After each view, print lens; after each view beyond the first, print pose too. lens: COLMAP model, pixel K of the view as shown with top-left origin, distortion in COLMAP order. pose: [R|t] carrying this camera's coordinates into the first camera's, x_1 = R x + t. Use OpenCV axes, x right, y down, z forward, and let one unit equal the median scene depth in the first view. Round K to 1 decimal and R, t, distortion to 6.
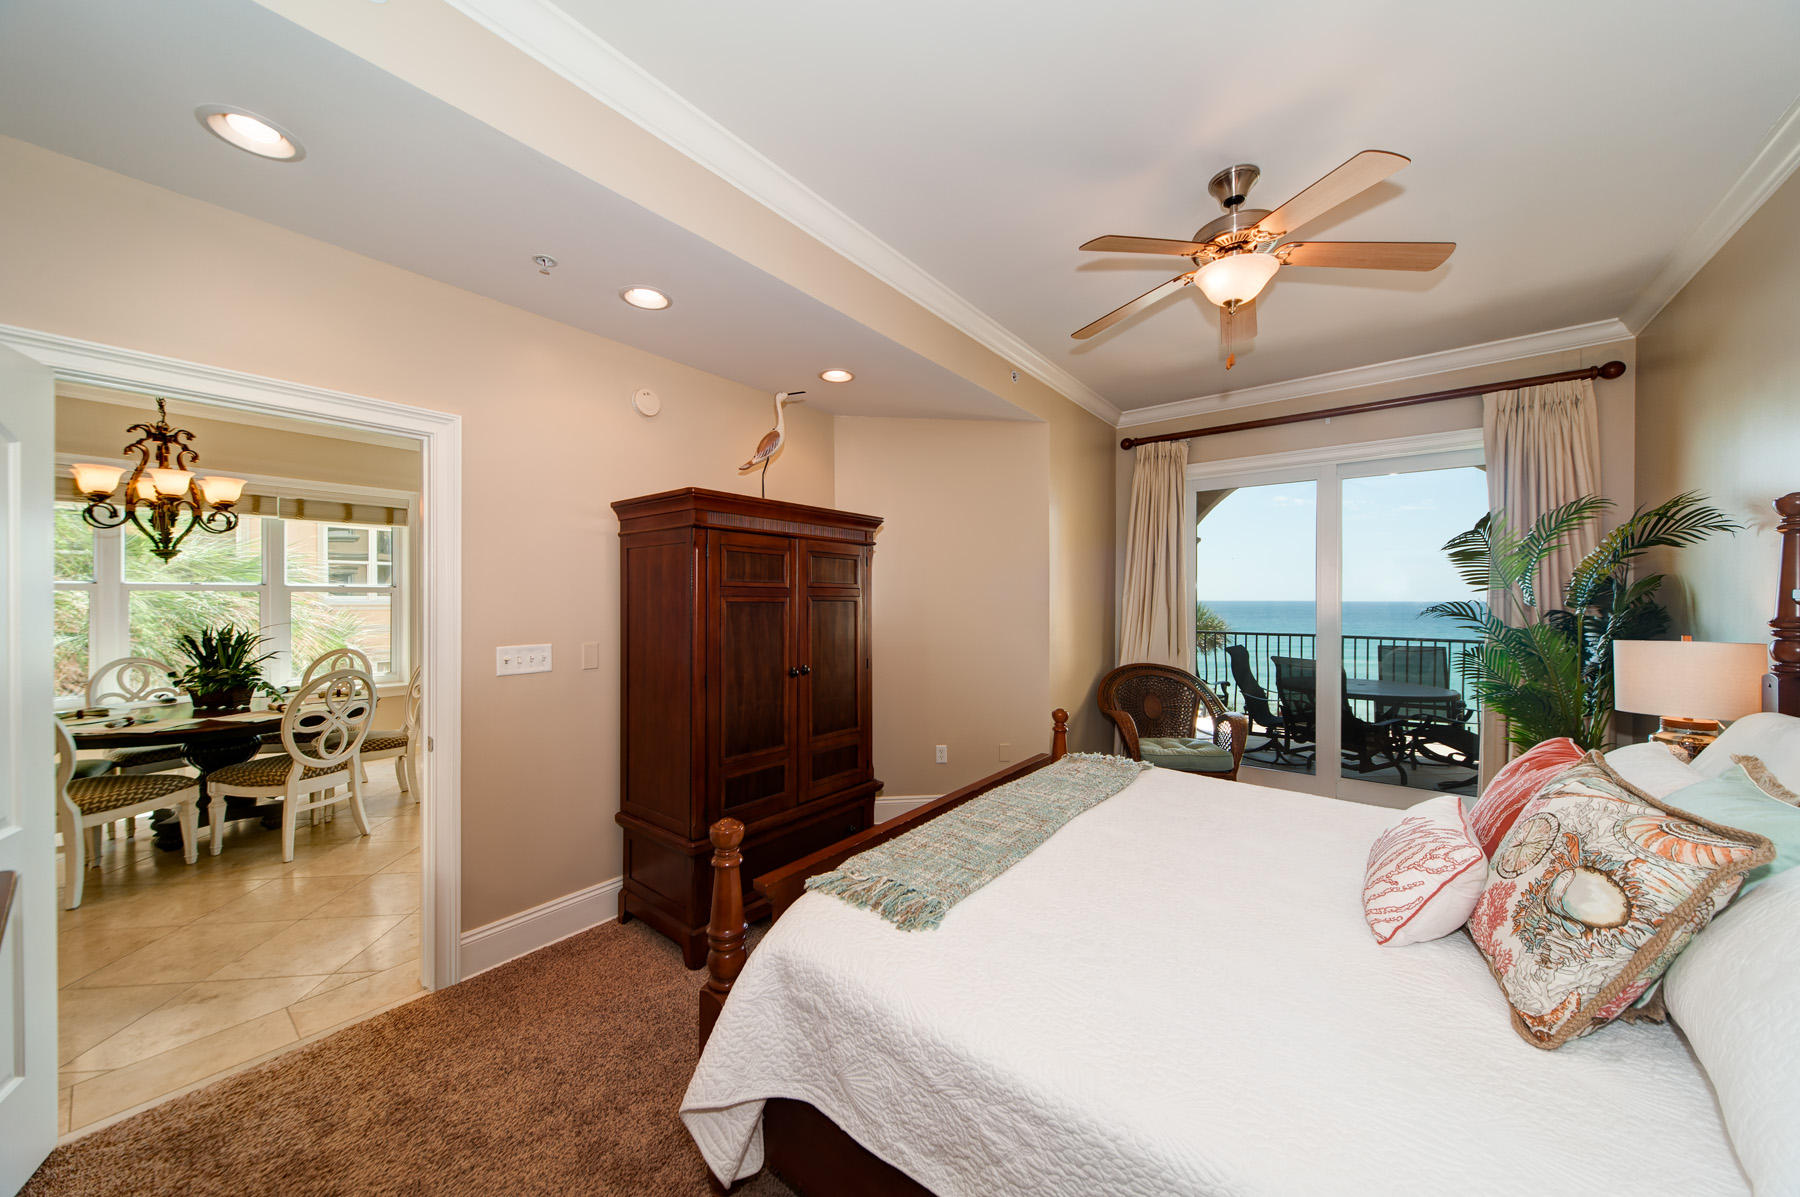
lens RADIAL K [[604.7, 0, 900.0], [0, 604.7, 598.5], [0, 0, 1]] dist [-0.000036, 0.000025]
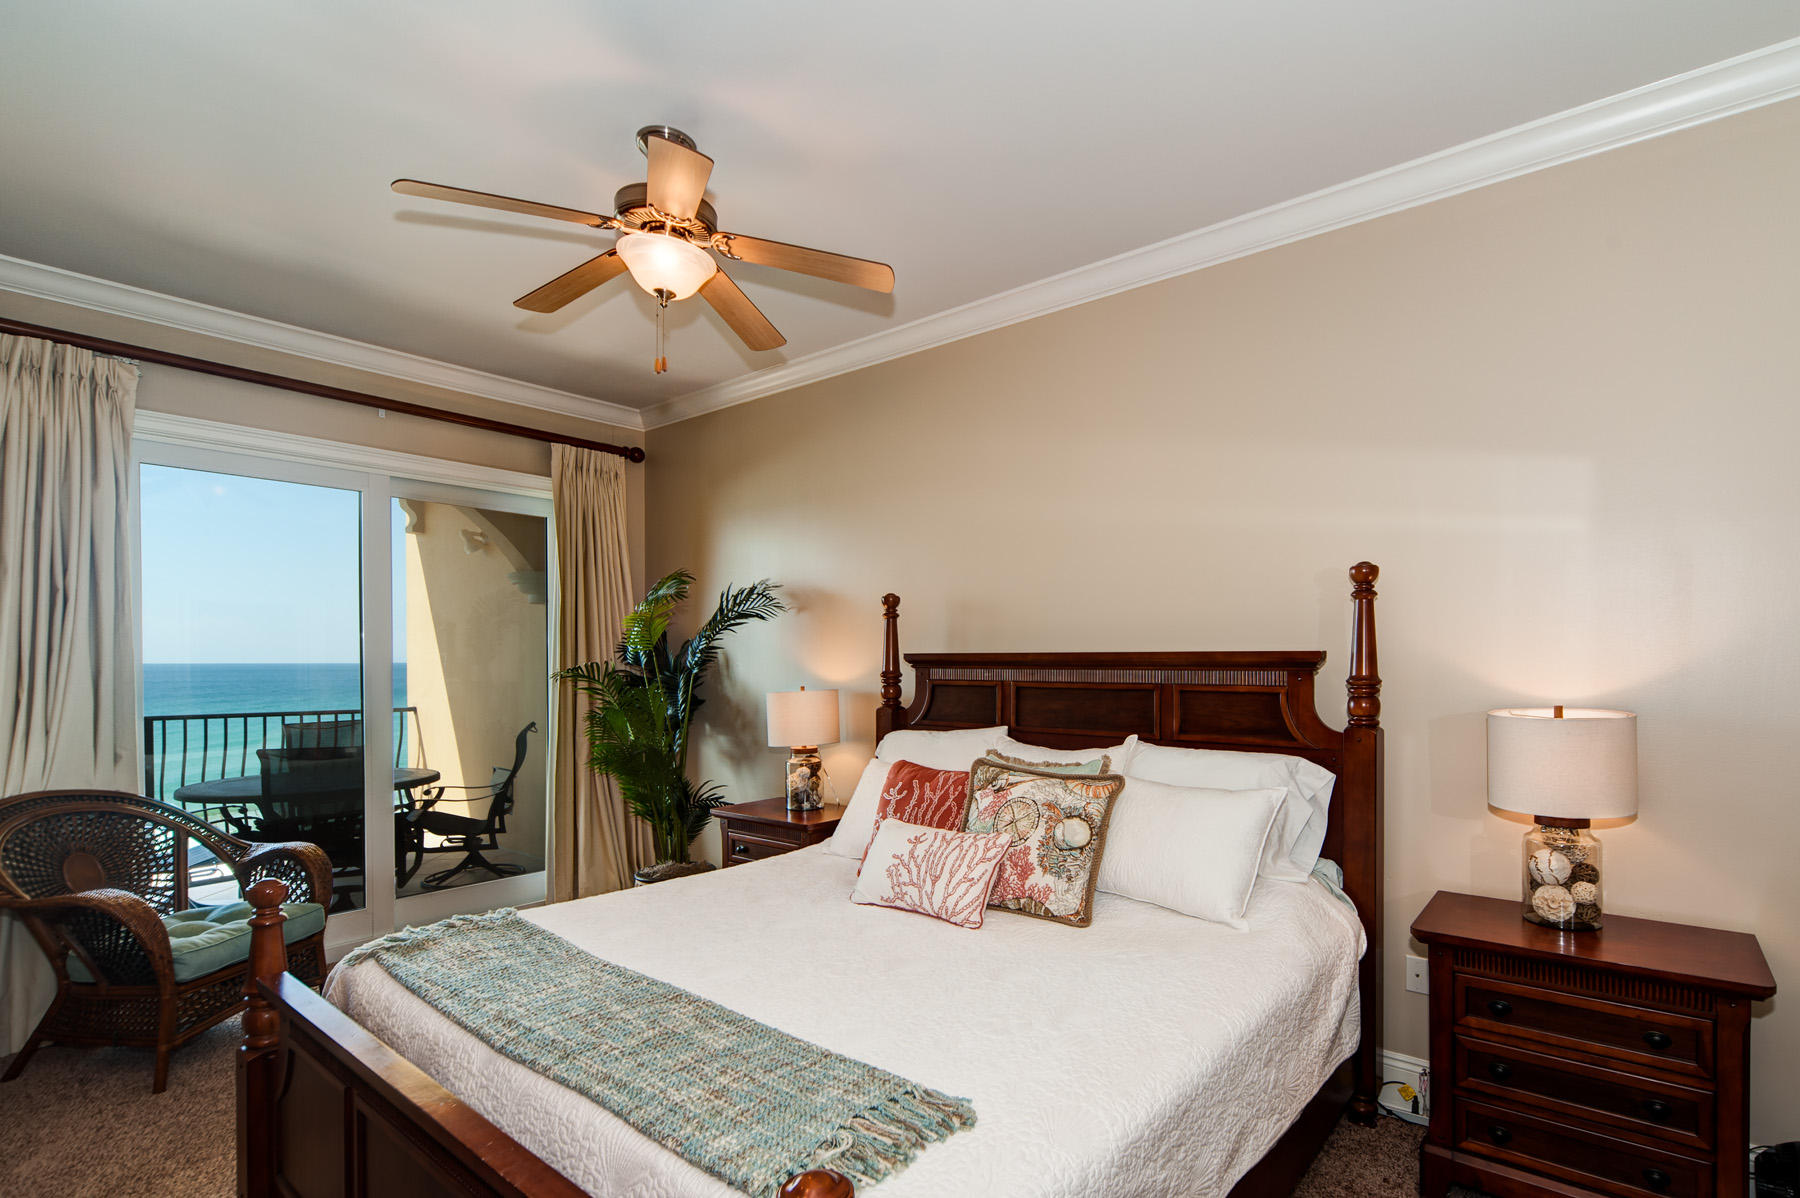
lens RADIAL K [[889.8, 0, 901.7], [0, 889.8, 663.0], [0, 0, 1]] dist [-0.003578, -0.000476]
pose [[0.025639, -0.003662, 0.999665, -0.592502], [-0.001314, 0.999992, 0.003697, 0.000593], [-0.999670, -0.001408, 0.025634, 0.602856]]
